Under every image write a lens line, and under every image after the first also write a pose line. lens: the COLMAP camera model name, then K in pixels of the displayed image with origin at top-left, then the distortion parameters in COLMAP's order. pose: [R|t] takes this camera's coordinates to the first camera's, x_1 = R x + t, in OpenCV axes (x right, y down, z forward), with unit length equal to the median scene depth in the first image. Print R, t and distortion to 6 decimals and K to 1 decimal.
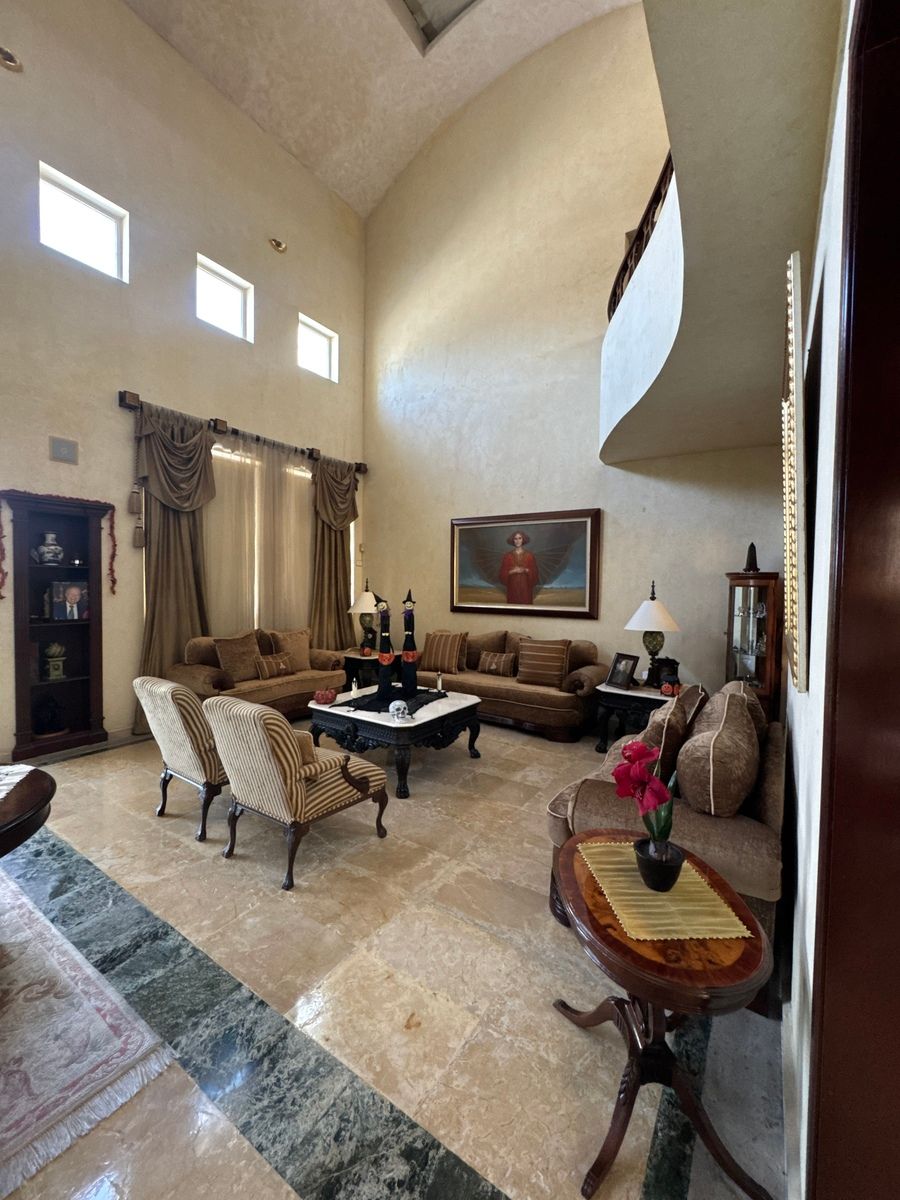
lens RADIAL K [[481.6, 0, 449.7], [0, 481.6, 598.8], [0, 0, 1]] dist [-0.003351, -0.000025]
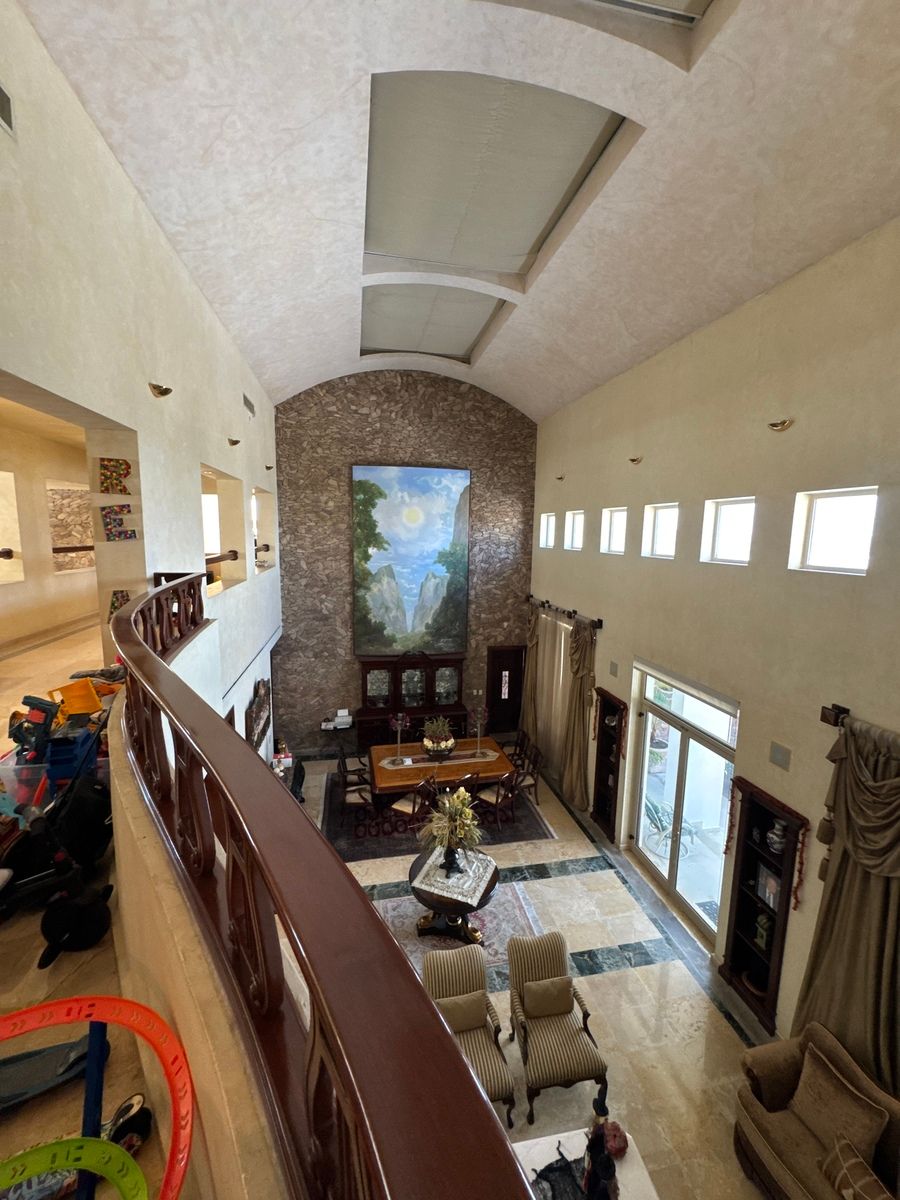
lens RADIAL K [[481.6, 0, 449.7], [0, 481.6, 598.8], [0, 0, 1]] dist [-0.003351, -0.000025]
pose [[-0.708108, 0.071296, -0.702496, 0.367331], [-0.047552, 0.987816, 0.148184, -0.666709], [0.704501, 0.138336, -0.696090, 1.017382]]
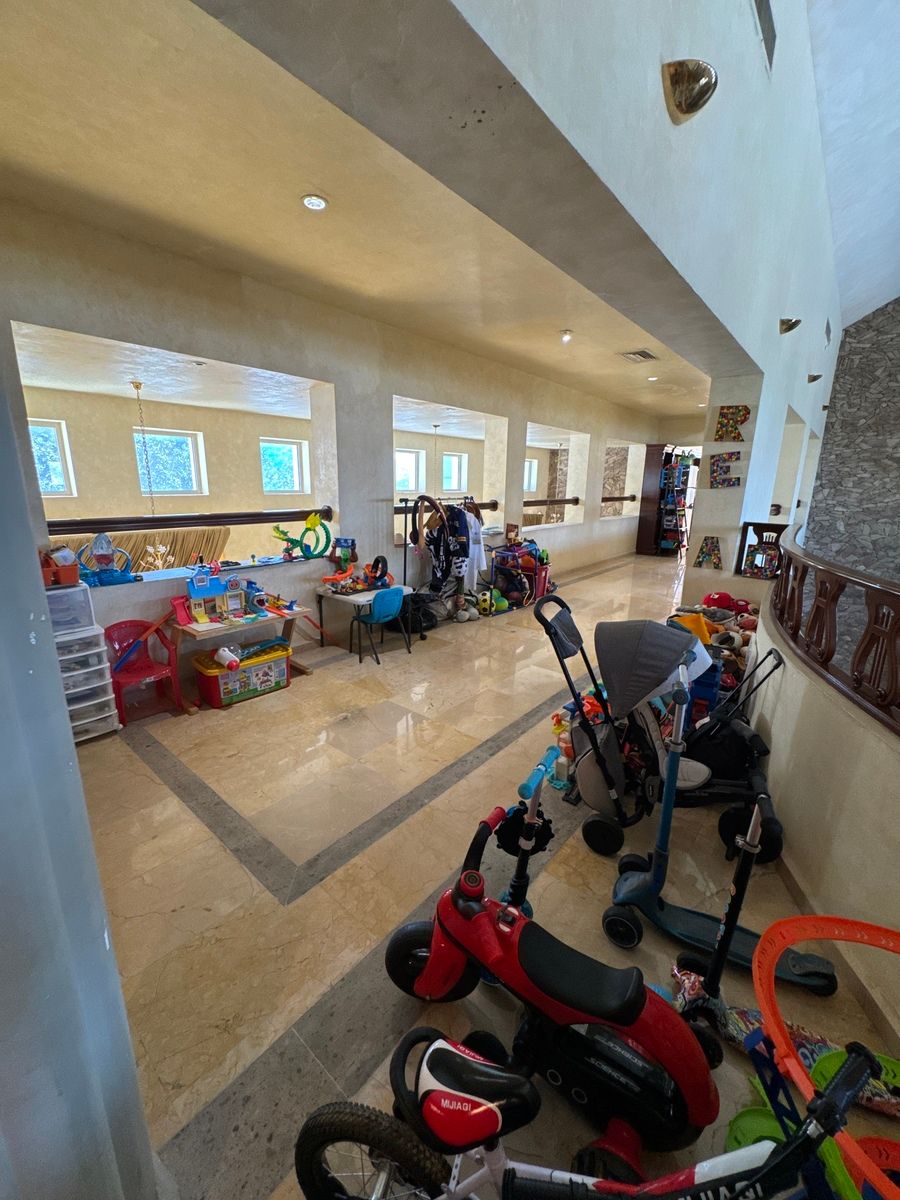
lens RADIAL K [[481.6, 0, 449.7], [0, 481.6, 598.8], [0, 0, 1]] dist [-0.003351, -0.000025]
pose [[-0.994233, -0.054288, 0.092481, 0.543421], [-0.027658, 0.963029, 0.267973, -0.645365], [-0.103610, 0.263870, -0.958977, 0.955375]]
